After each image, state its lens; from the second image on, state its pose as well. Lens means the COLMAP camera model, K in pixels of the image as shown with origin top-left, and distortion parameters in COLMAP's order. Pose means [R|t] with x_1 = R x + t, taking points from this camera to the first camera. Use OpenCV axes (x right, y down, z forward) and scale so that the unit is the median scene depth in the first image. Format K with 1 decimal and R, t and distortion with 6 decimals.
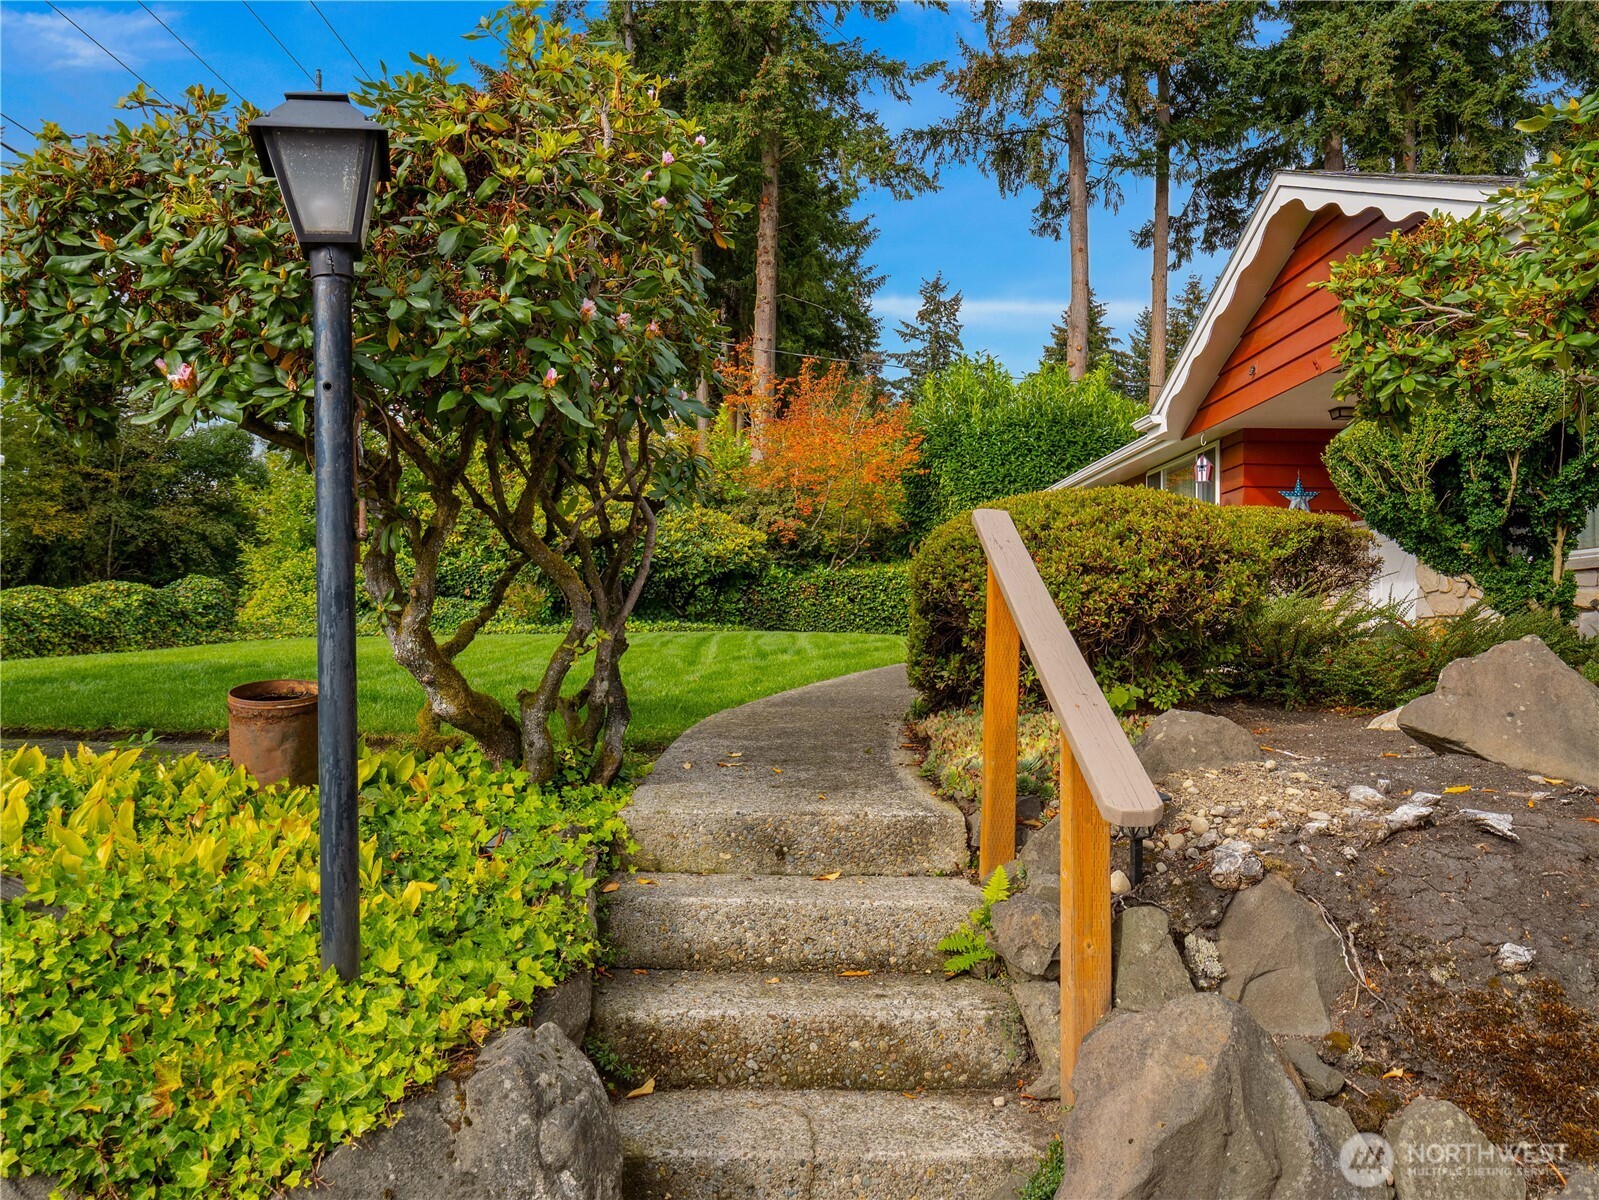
lens RADIAL K [[1180.4, 0, 799.5], [0, 1180.4, 600.0], [0, 0, 1]] dist [-0.002913, -0.004395]
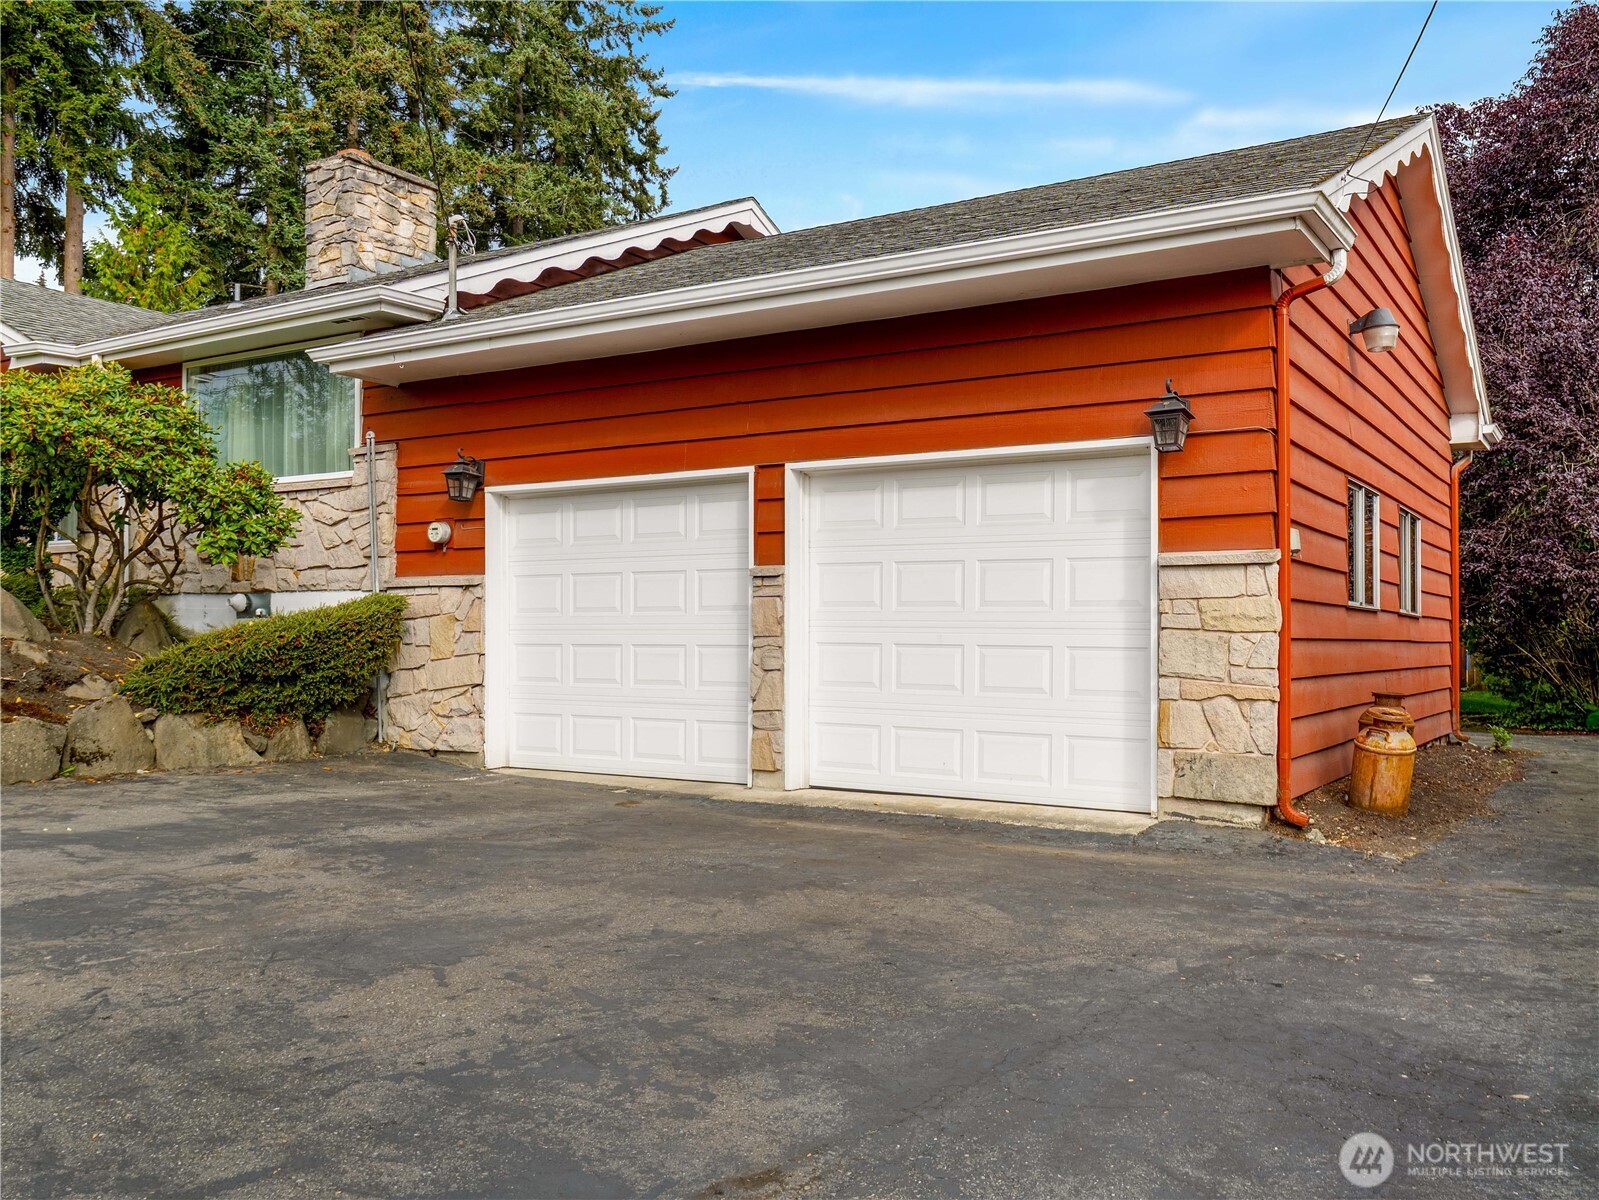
lens RADIAL K [[1368.5, 0, 798.0], [0, 1368.5, 629.0], [0, 0, 1]] dist [0.005031, -0.014313]
pose [[0.544545, 0.002072, 0.838729, -0.092683], [-0.031873, 0.999326, 0.018225, 0.003435], [-0.838126, -0.036657, 0.544244, -0.214255]]
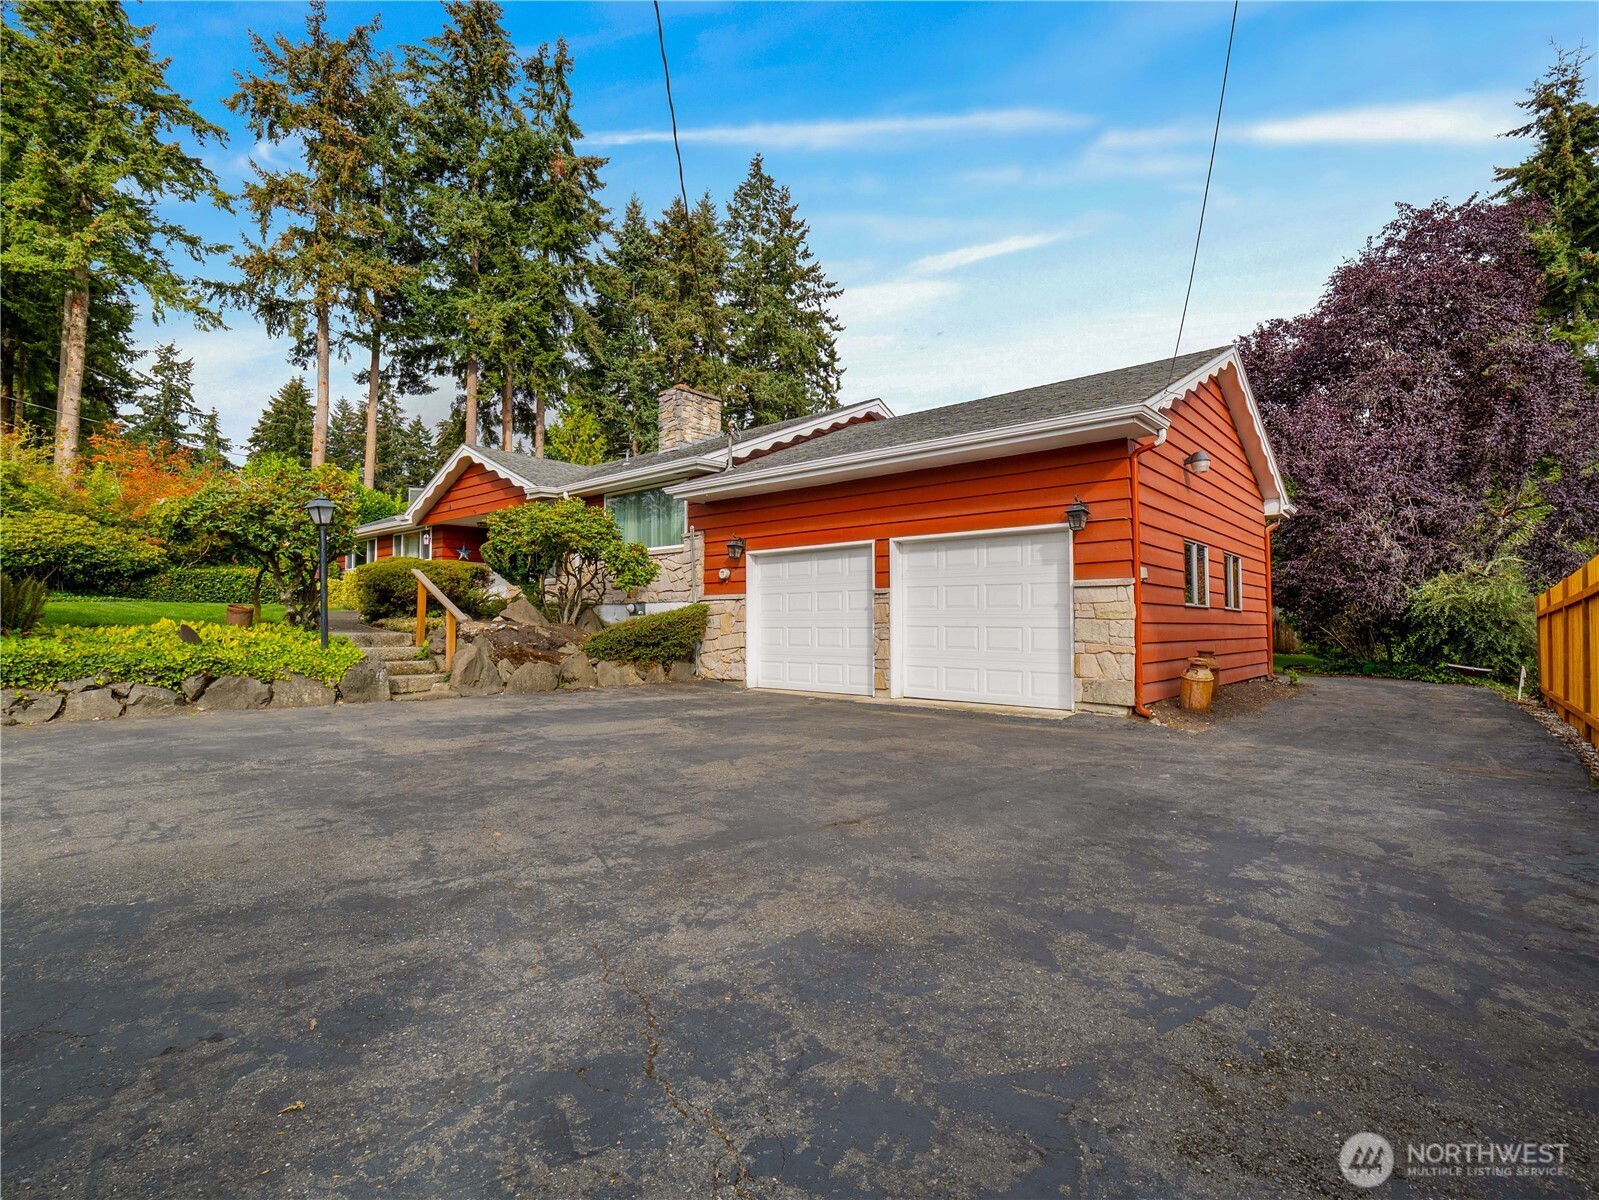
lens RADIAL K [[772.4, 0, 799.5], [0, 772.4, 600.0], [0, 0, 1]] dist [-0.001908, -0.000091]
pose [[0.665753, 0.017925, 0.745957, -0.126501], [-0.022897, 0.999731, -0.003587, 0.002578], [-0.745821, -0.014692, 0.665984, -0.247247]]
